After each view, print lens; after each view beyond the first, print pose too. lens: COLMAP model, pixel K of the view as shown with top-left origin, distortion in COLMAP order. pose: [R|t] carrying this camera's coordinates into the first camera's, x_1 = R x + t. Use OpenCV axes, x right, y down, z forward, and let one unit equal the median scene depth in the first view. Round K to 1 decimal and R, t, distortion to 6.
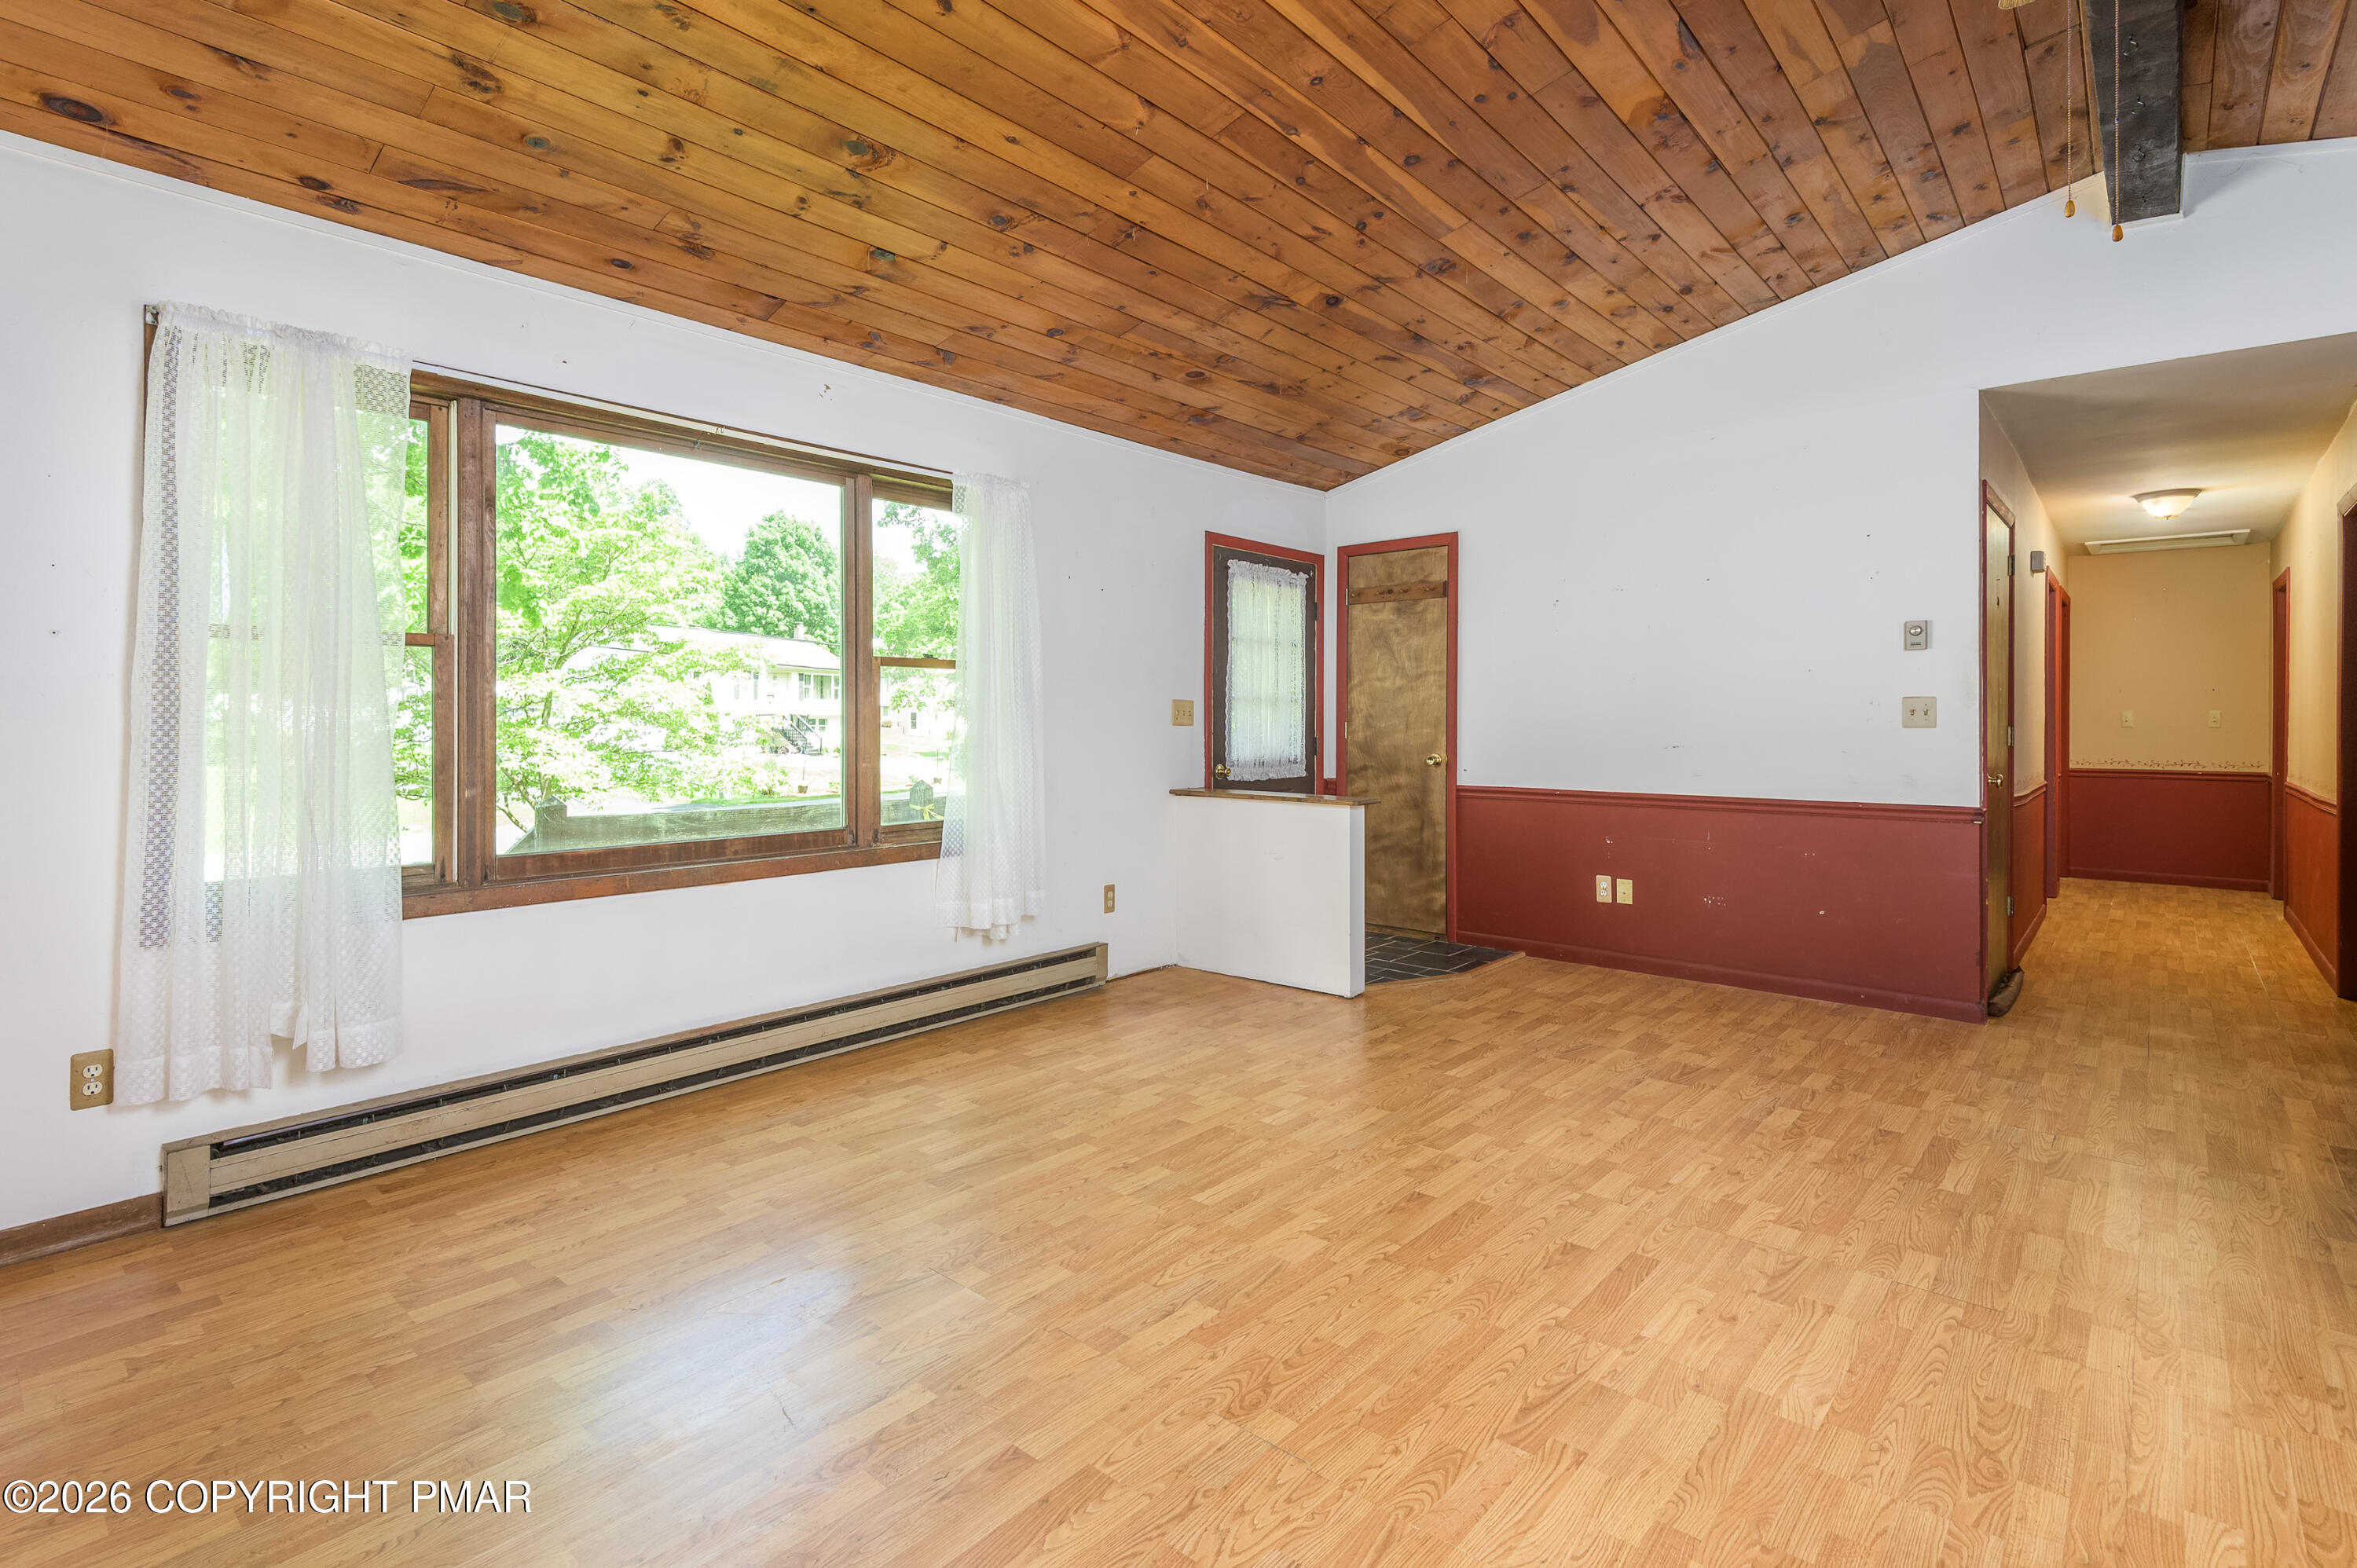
lens RADIAL K [[1103.4, 0, 1185.3], [0, 1103.4, 720.1], [0, 0, 1]] dist [0.029389, -0.014214]
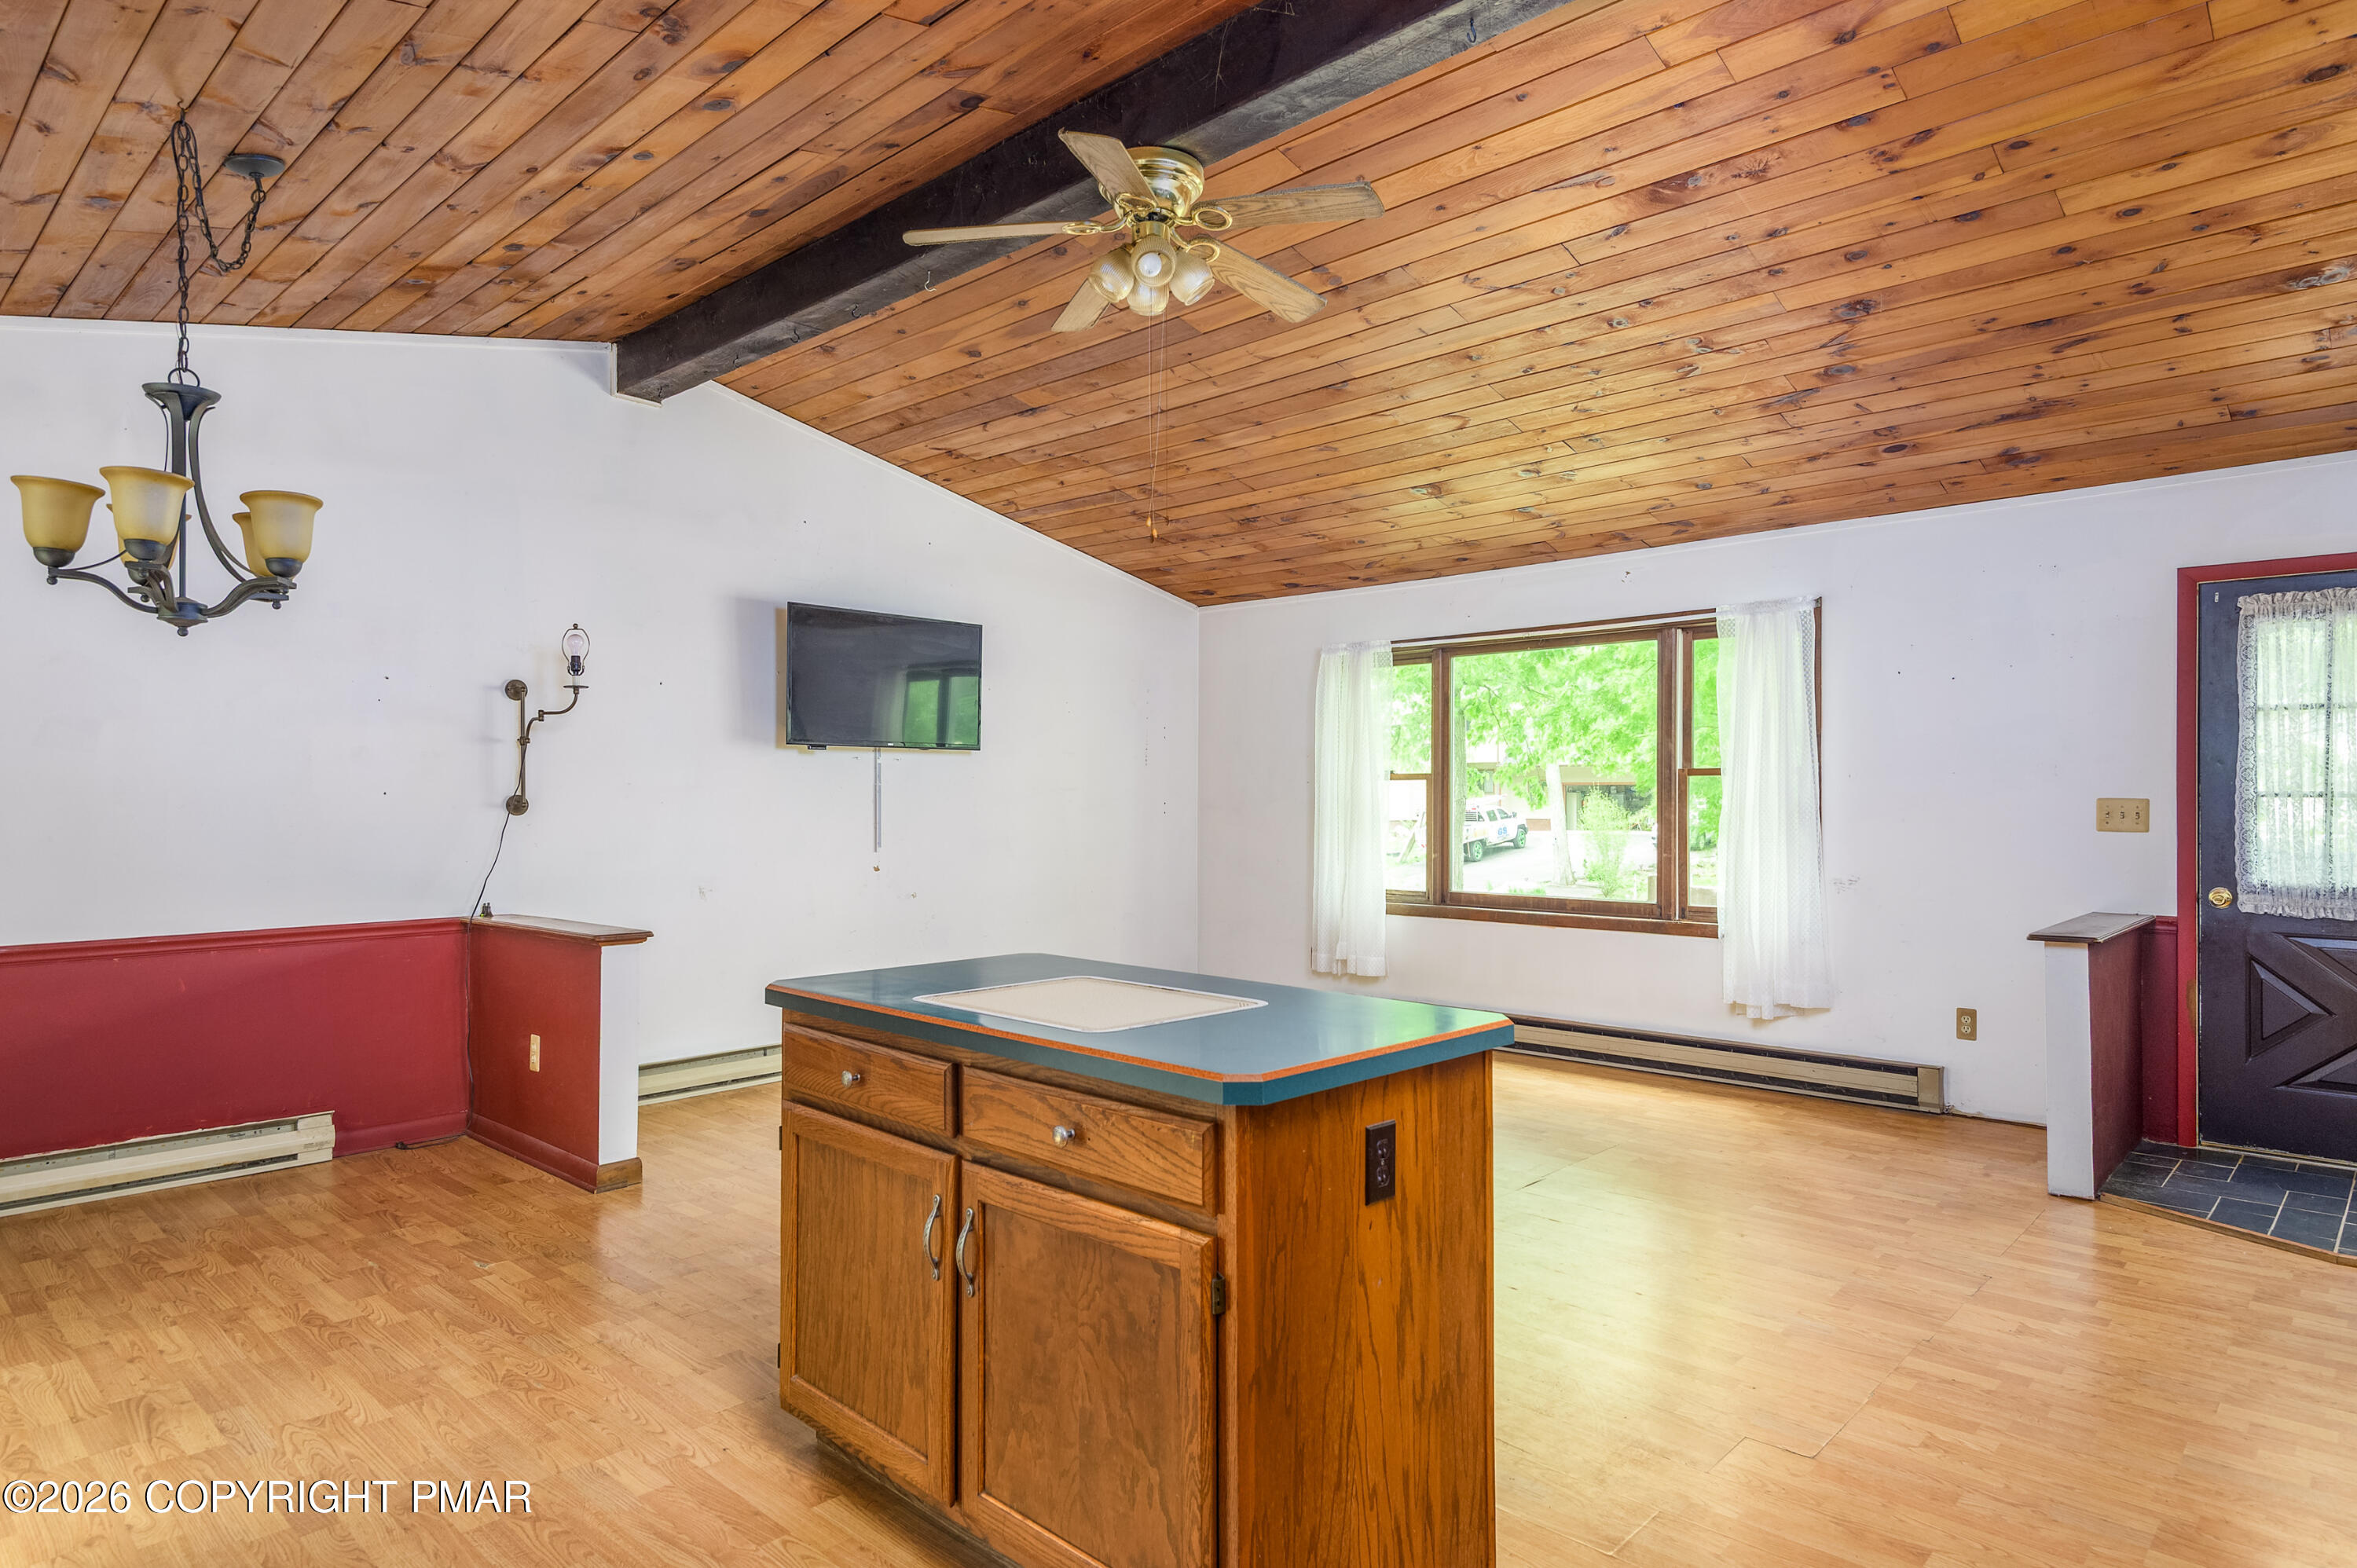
lens RADIAL K [[1337.7, 0, 1209.0], [0, 1337.7, 794.5], [0, 0, 1]] dist [0.015099, -0.004899]
pose [[-0.026121, -0.003800, -0.999652, 1.749322], [0.004212, 0.999983, -0.003912, -0.035783], [0.999650, -0.004313, -0.026105, 0.710796]]
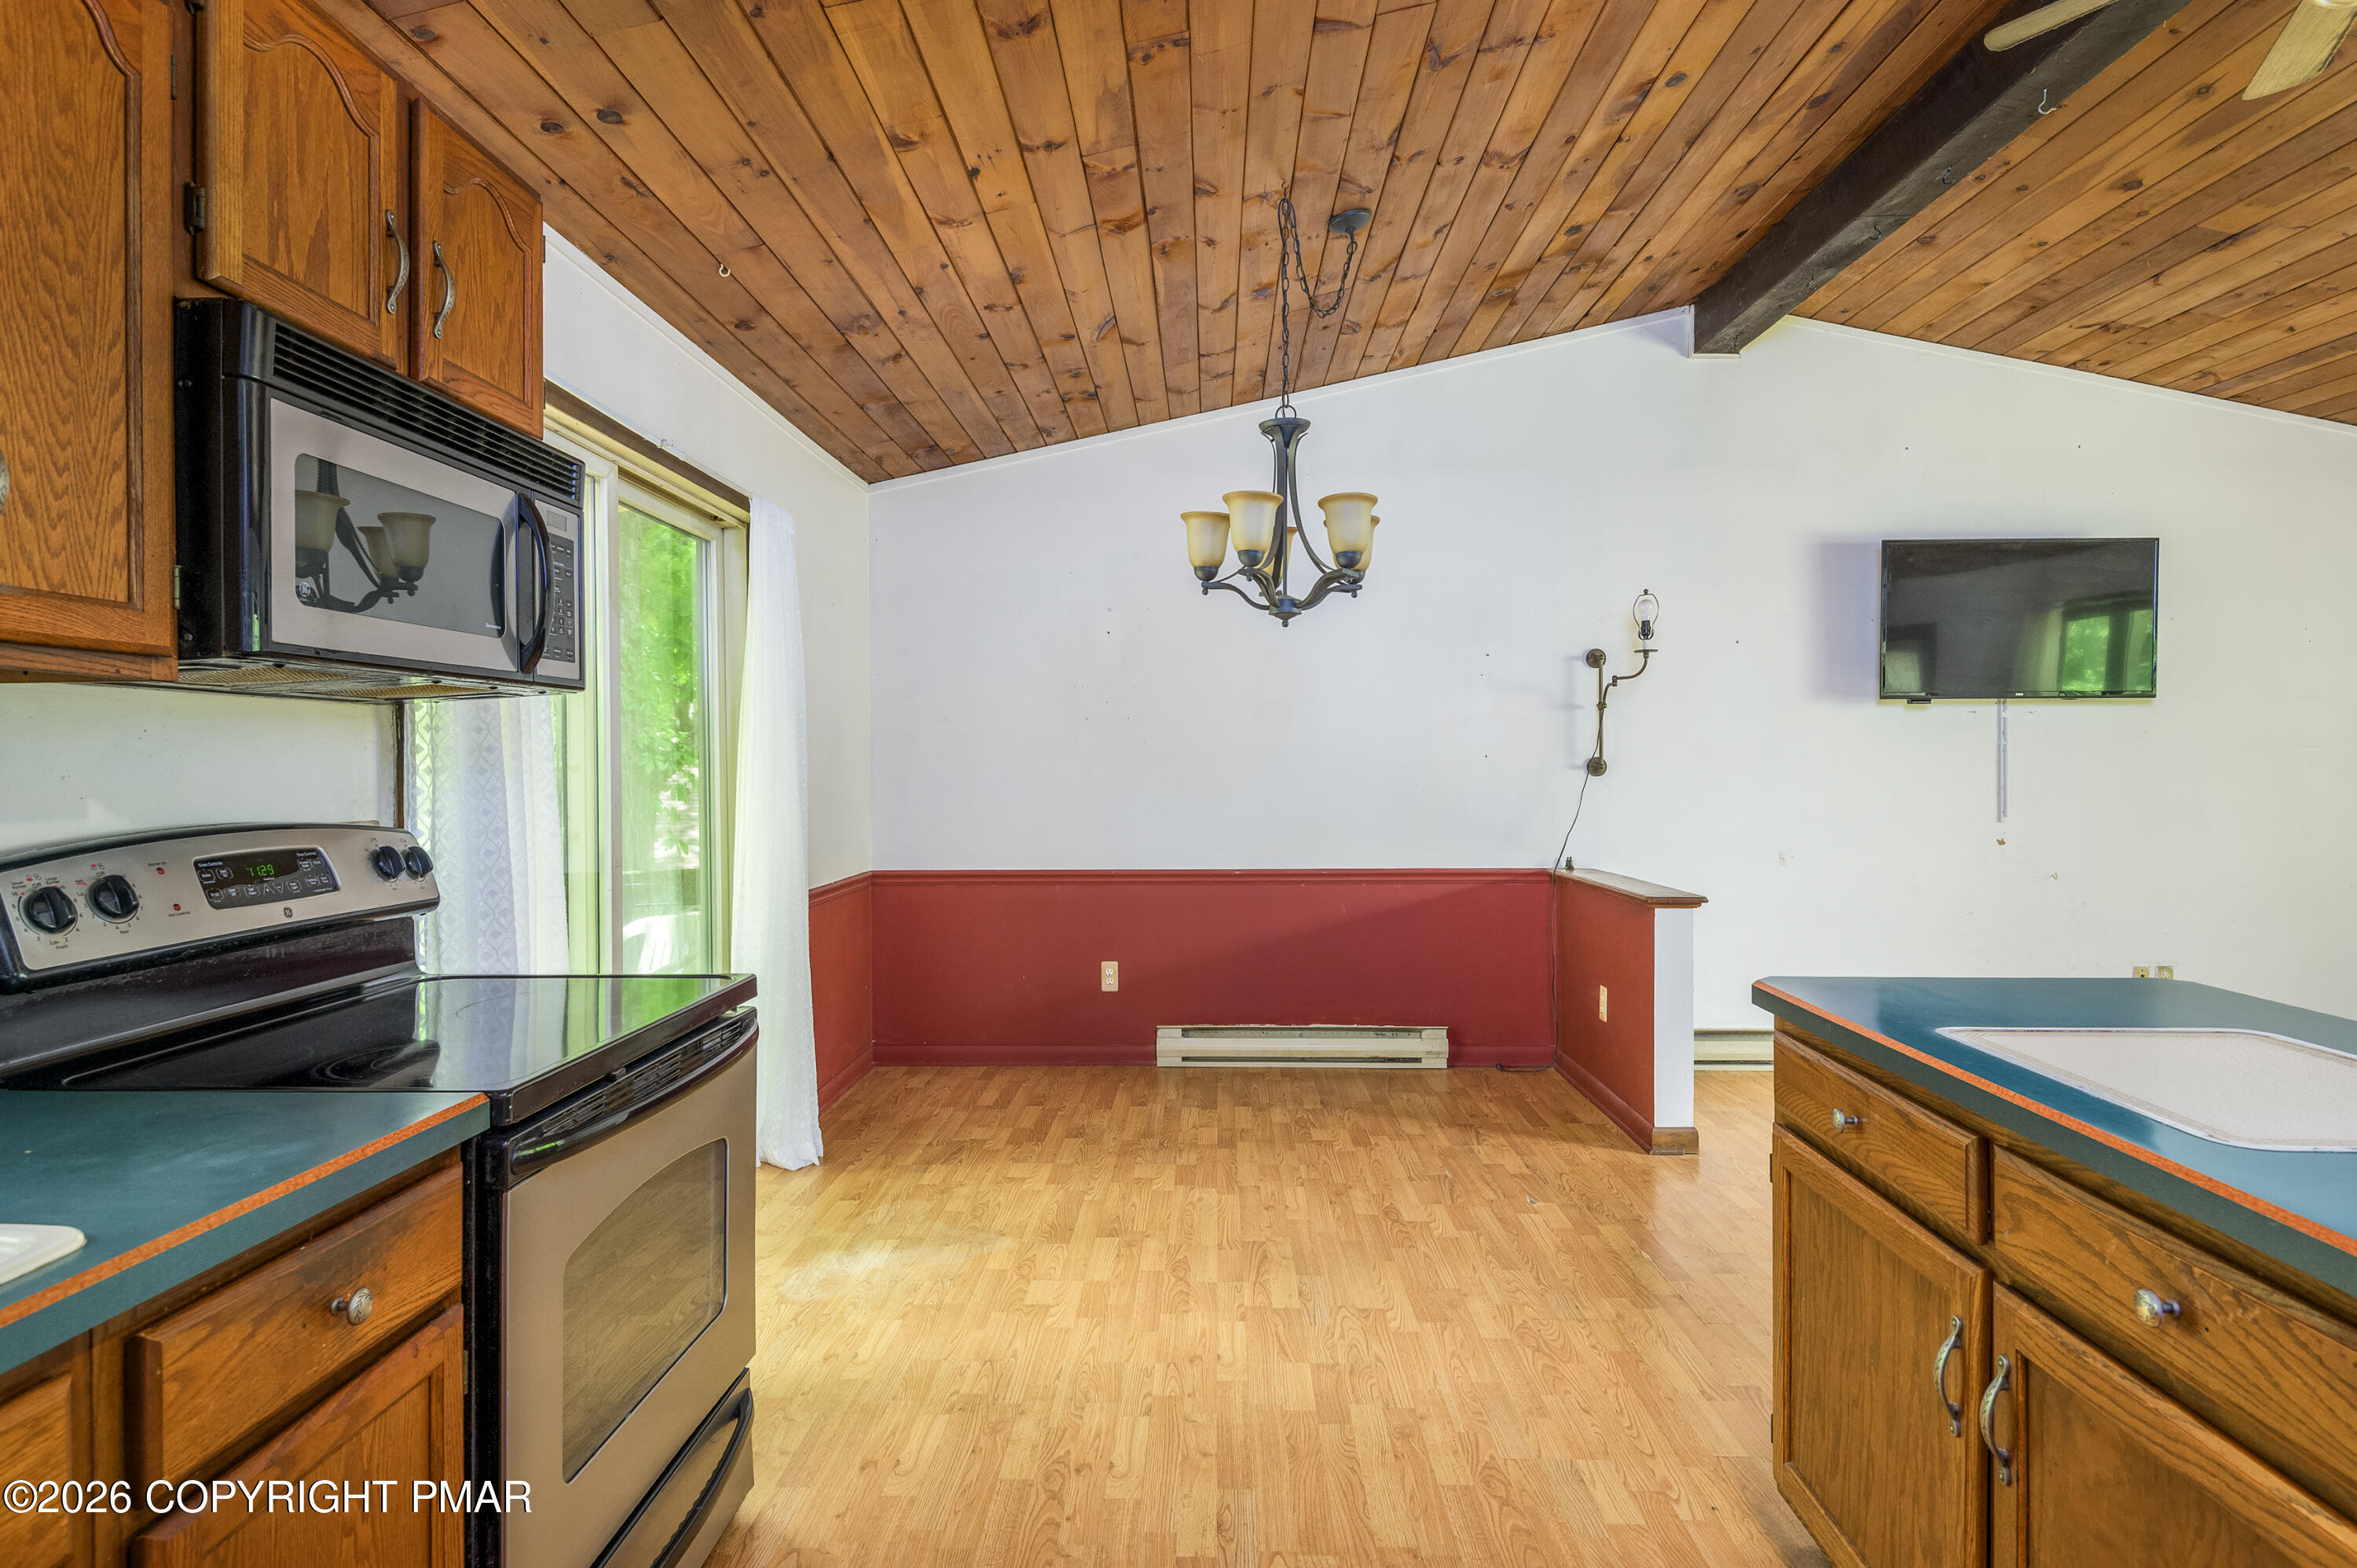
lens RADIAL K [[1240.8, 0, 1174.4], [0, 1240.8, 769.9], [0, 0, 1]] dist [0.023066, -0.017294]
pose [[-0.773139, 0.004768, -0.634219, 1.560547], [0.003756, 0.999989, 0.002940, -0.034937], [0.634226, -0.000109, -0.773148, 0.724533]]
